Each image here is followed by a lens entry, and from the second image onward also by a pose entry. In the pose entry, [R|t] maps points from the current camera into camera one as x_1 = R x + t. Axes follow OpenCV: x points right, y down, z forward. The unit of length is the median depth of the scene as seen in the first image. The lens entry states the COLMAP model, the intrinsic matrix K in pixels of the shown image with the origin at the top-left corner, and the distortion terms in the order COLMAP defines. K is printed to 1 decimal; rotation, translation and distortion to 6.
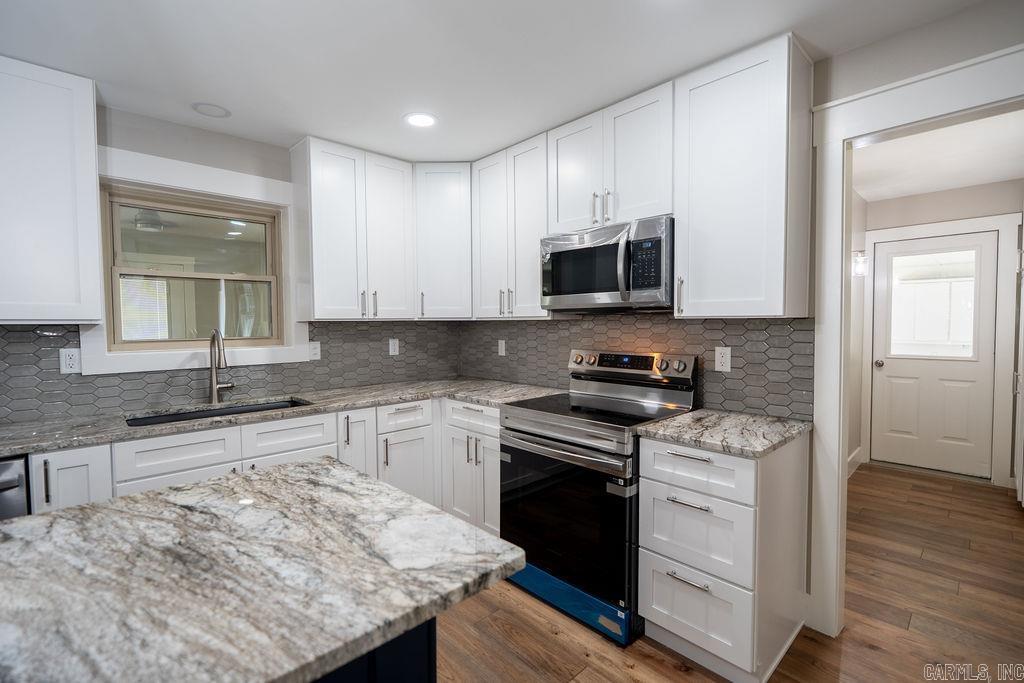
lens RADIAL K [[468.0, 0, 511.8], [0, 468.0, 341.9], [0, 0, 1]] dist [-0.005477, 0.003709]
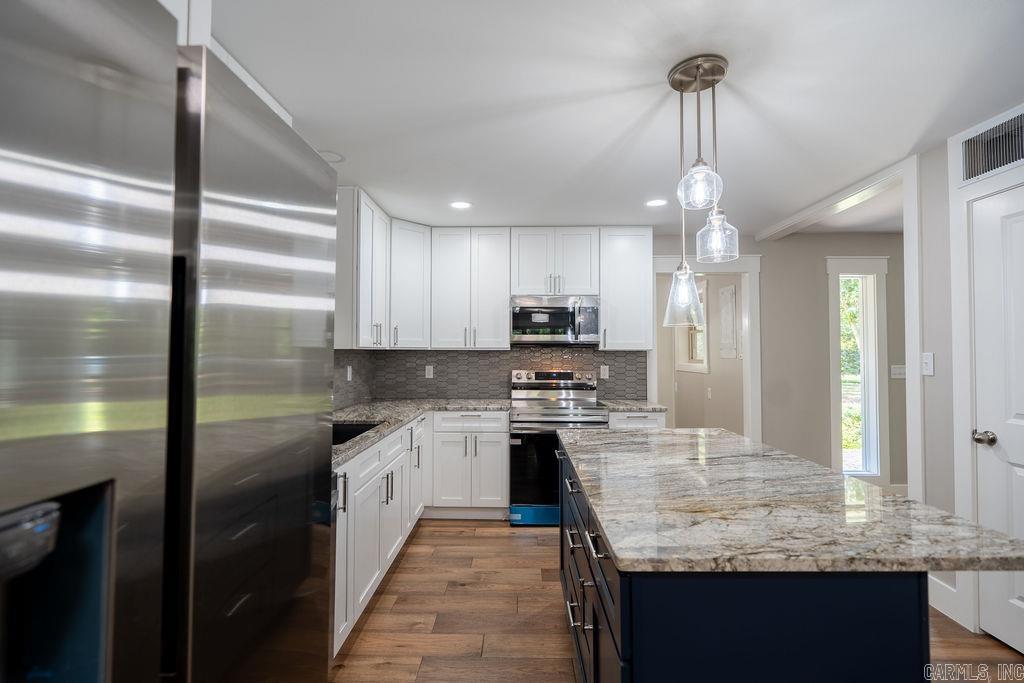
lens RADIAL K [[468.0, 0, 514.6], [0, 468.0, 340.0], [0, 0, 1]] dist [-0.005477, 0.003709]
pose [[0.692206, 0.025440, 0.721252, -0.992874], [0.023897, 0.998023, -0.058137, 0.007724], [-0.721305, 0.057479, 0.690229, -0.042656]]
